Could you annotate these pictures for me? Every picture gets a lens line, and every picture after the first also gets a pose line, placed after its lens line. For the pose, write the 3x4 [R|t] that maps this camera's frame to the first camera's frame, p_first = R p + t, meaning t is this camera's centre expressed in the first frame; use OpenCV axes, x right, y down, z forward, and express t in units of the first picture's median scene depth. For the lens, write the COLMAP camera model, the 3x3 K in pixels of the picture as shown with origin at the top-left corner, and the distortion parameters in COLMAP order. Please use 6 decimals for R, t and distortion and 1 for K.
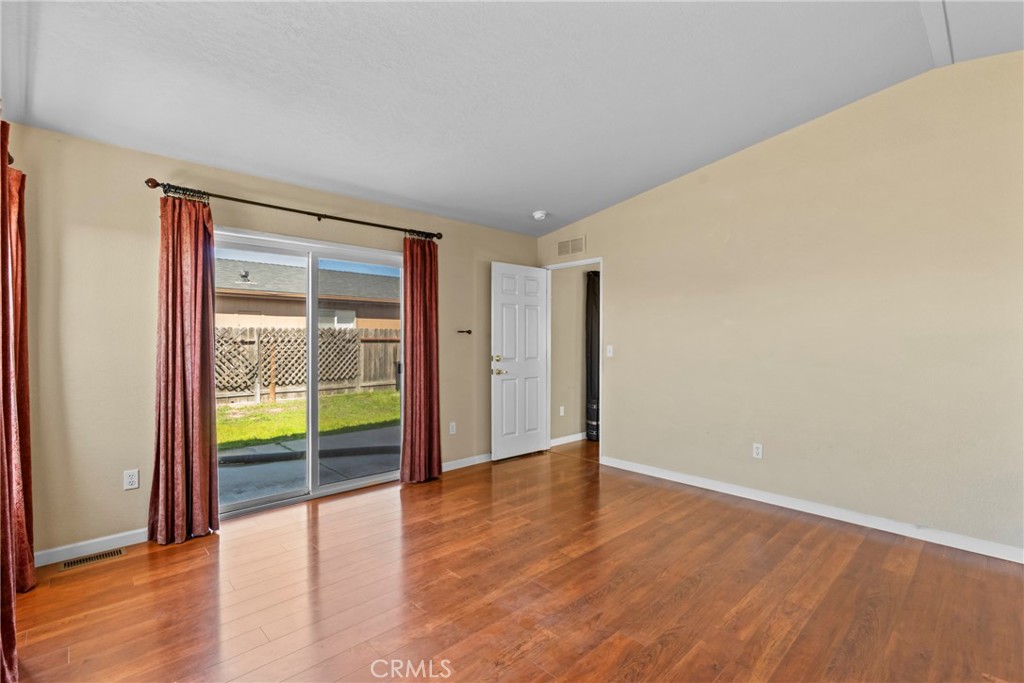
lens RADIAL K [[466.8, 0, 518.3], [0, 466.8, 339.7], [0, 0, 1]] dist [0.000082, 0.000617]
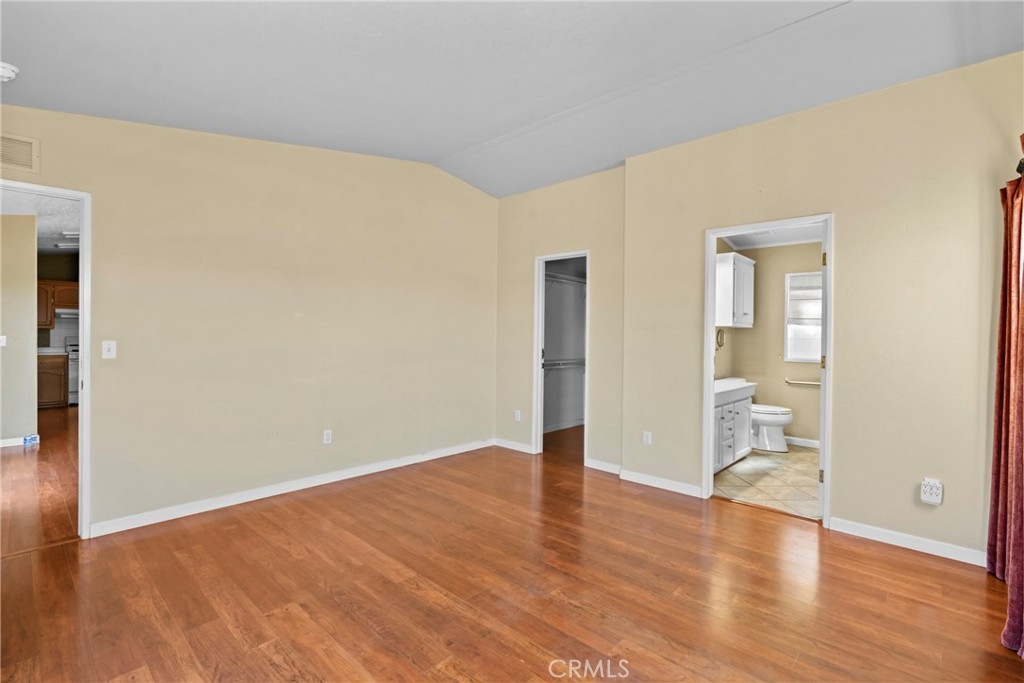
lens RADIAL K [[466.8, 0, 518.3], [0, 466.8, 339.7], [0, 0, 1]] dist [0.000082, 0.000617]
pose [[-0.054491, -0.014294, 0.998412, -0.751243], [-0.010221, 0.999853, 0.013756, -0.004000], [-0.998462, -0.009455, -0.054629, 0.816192]]
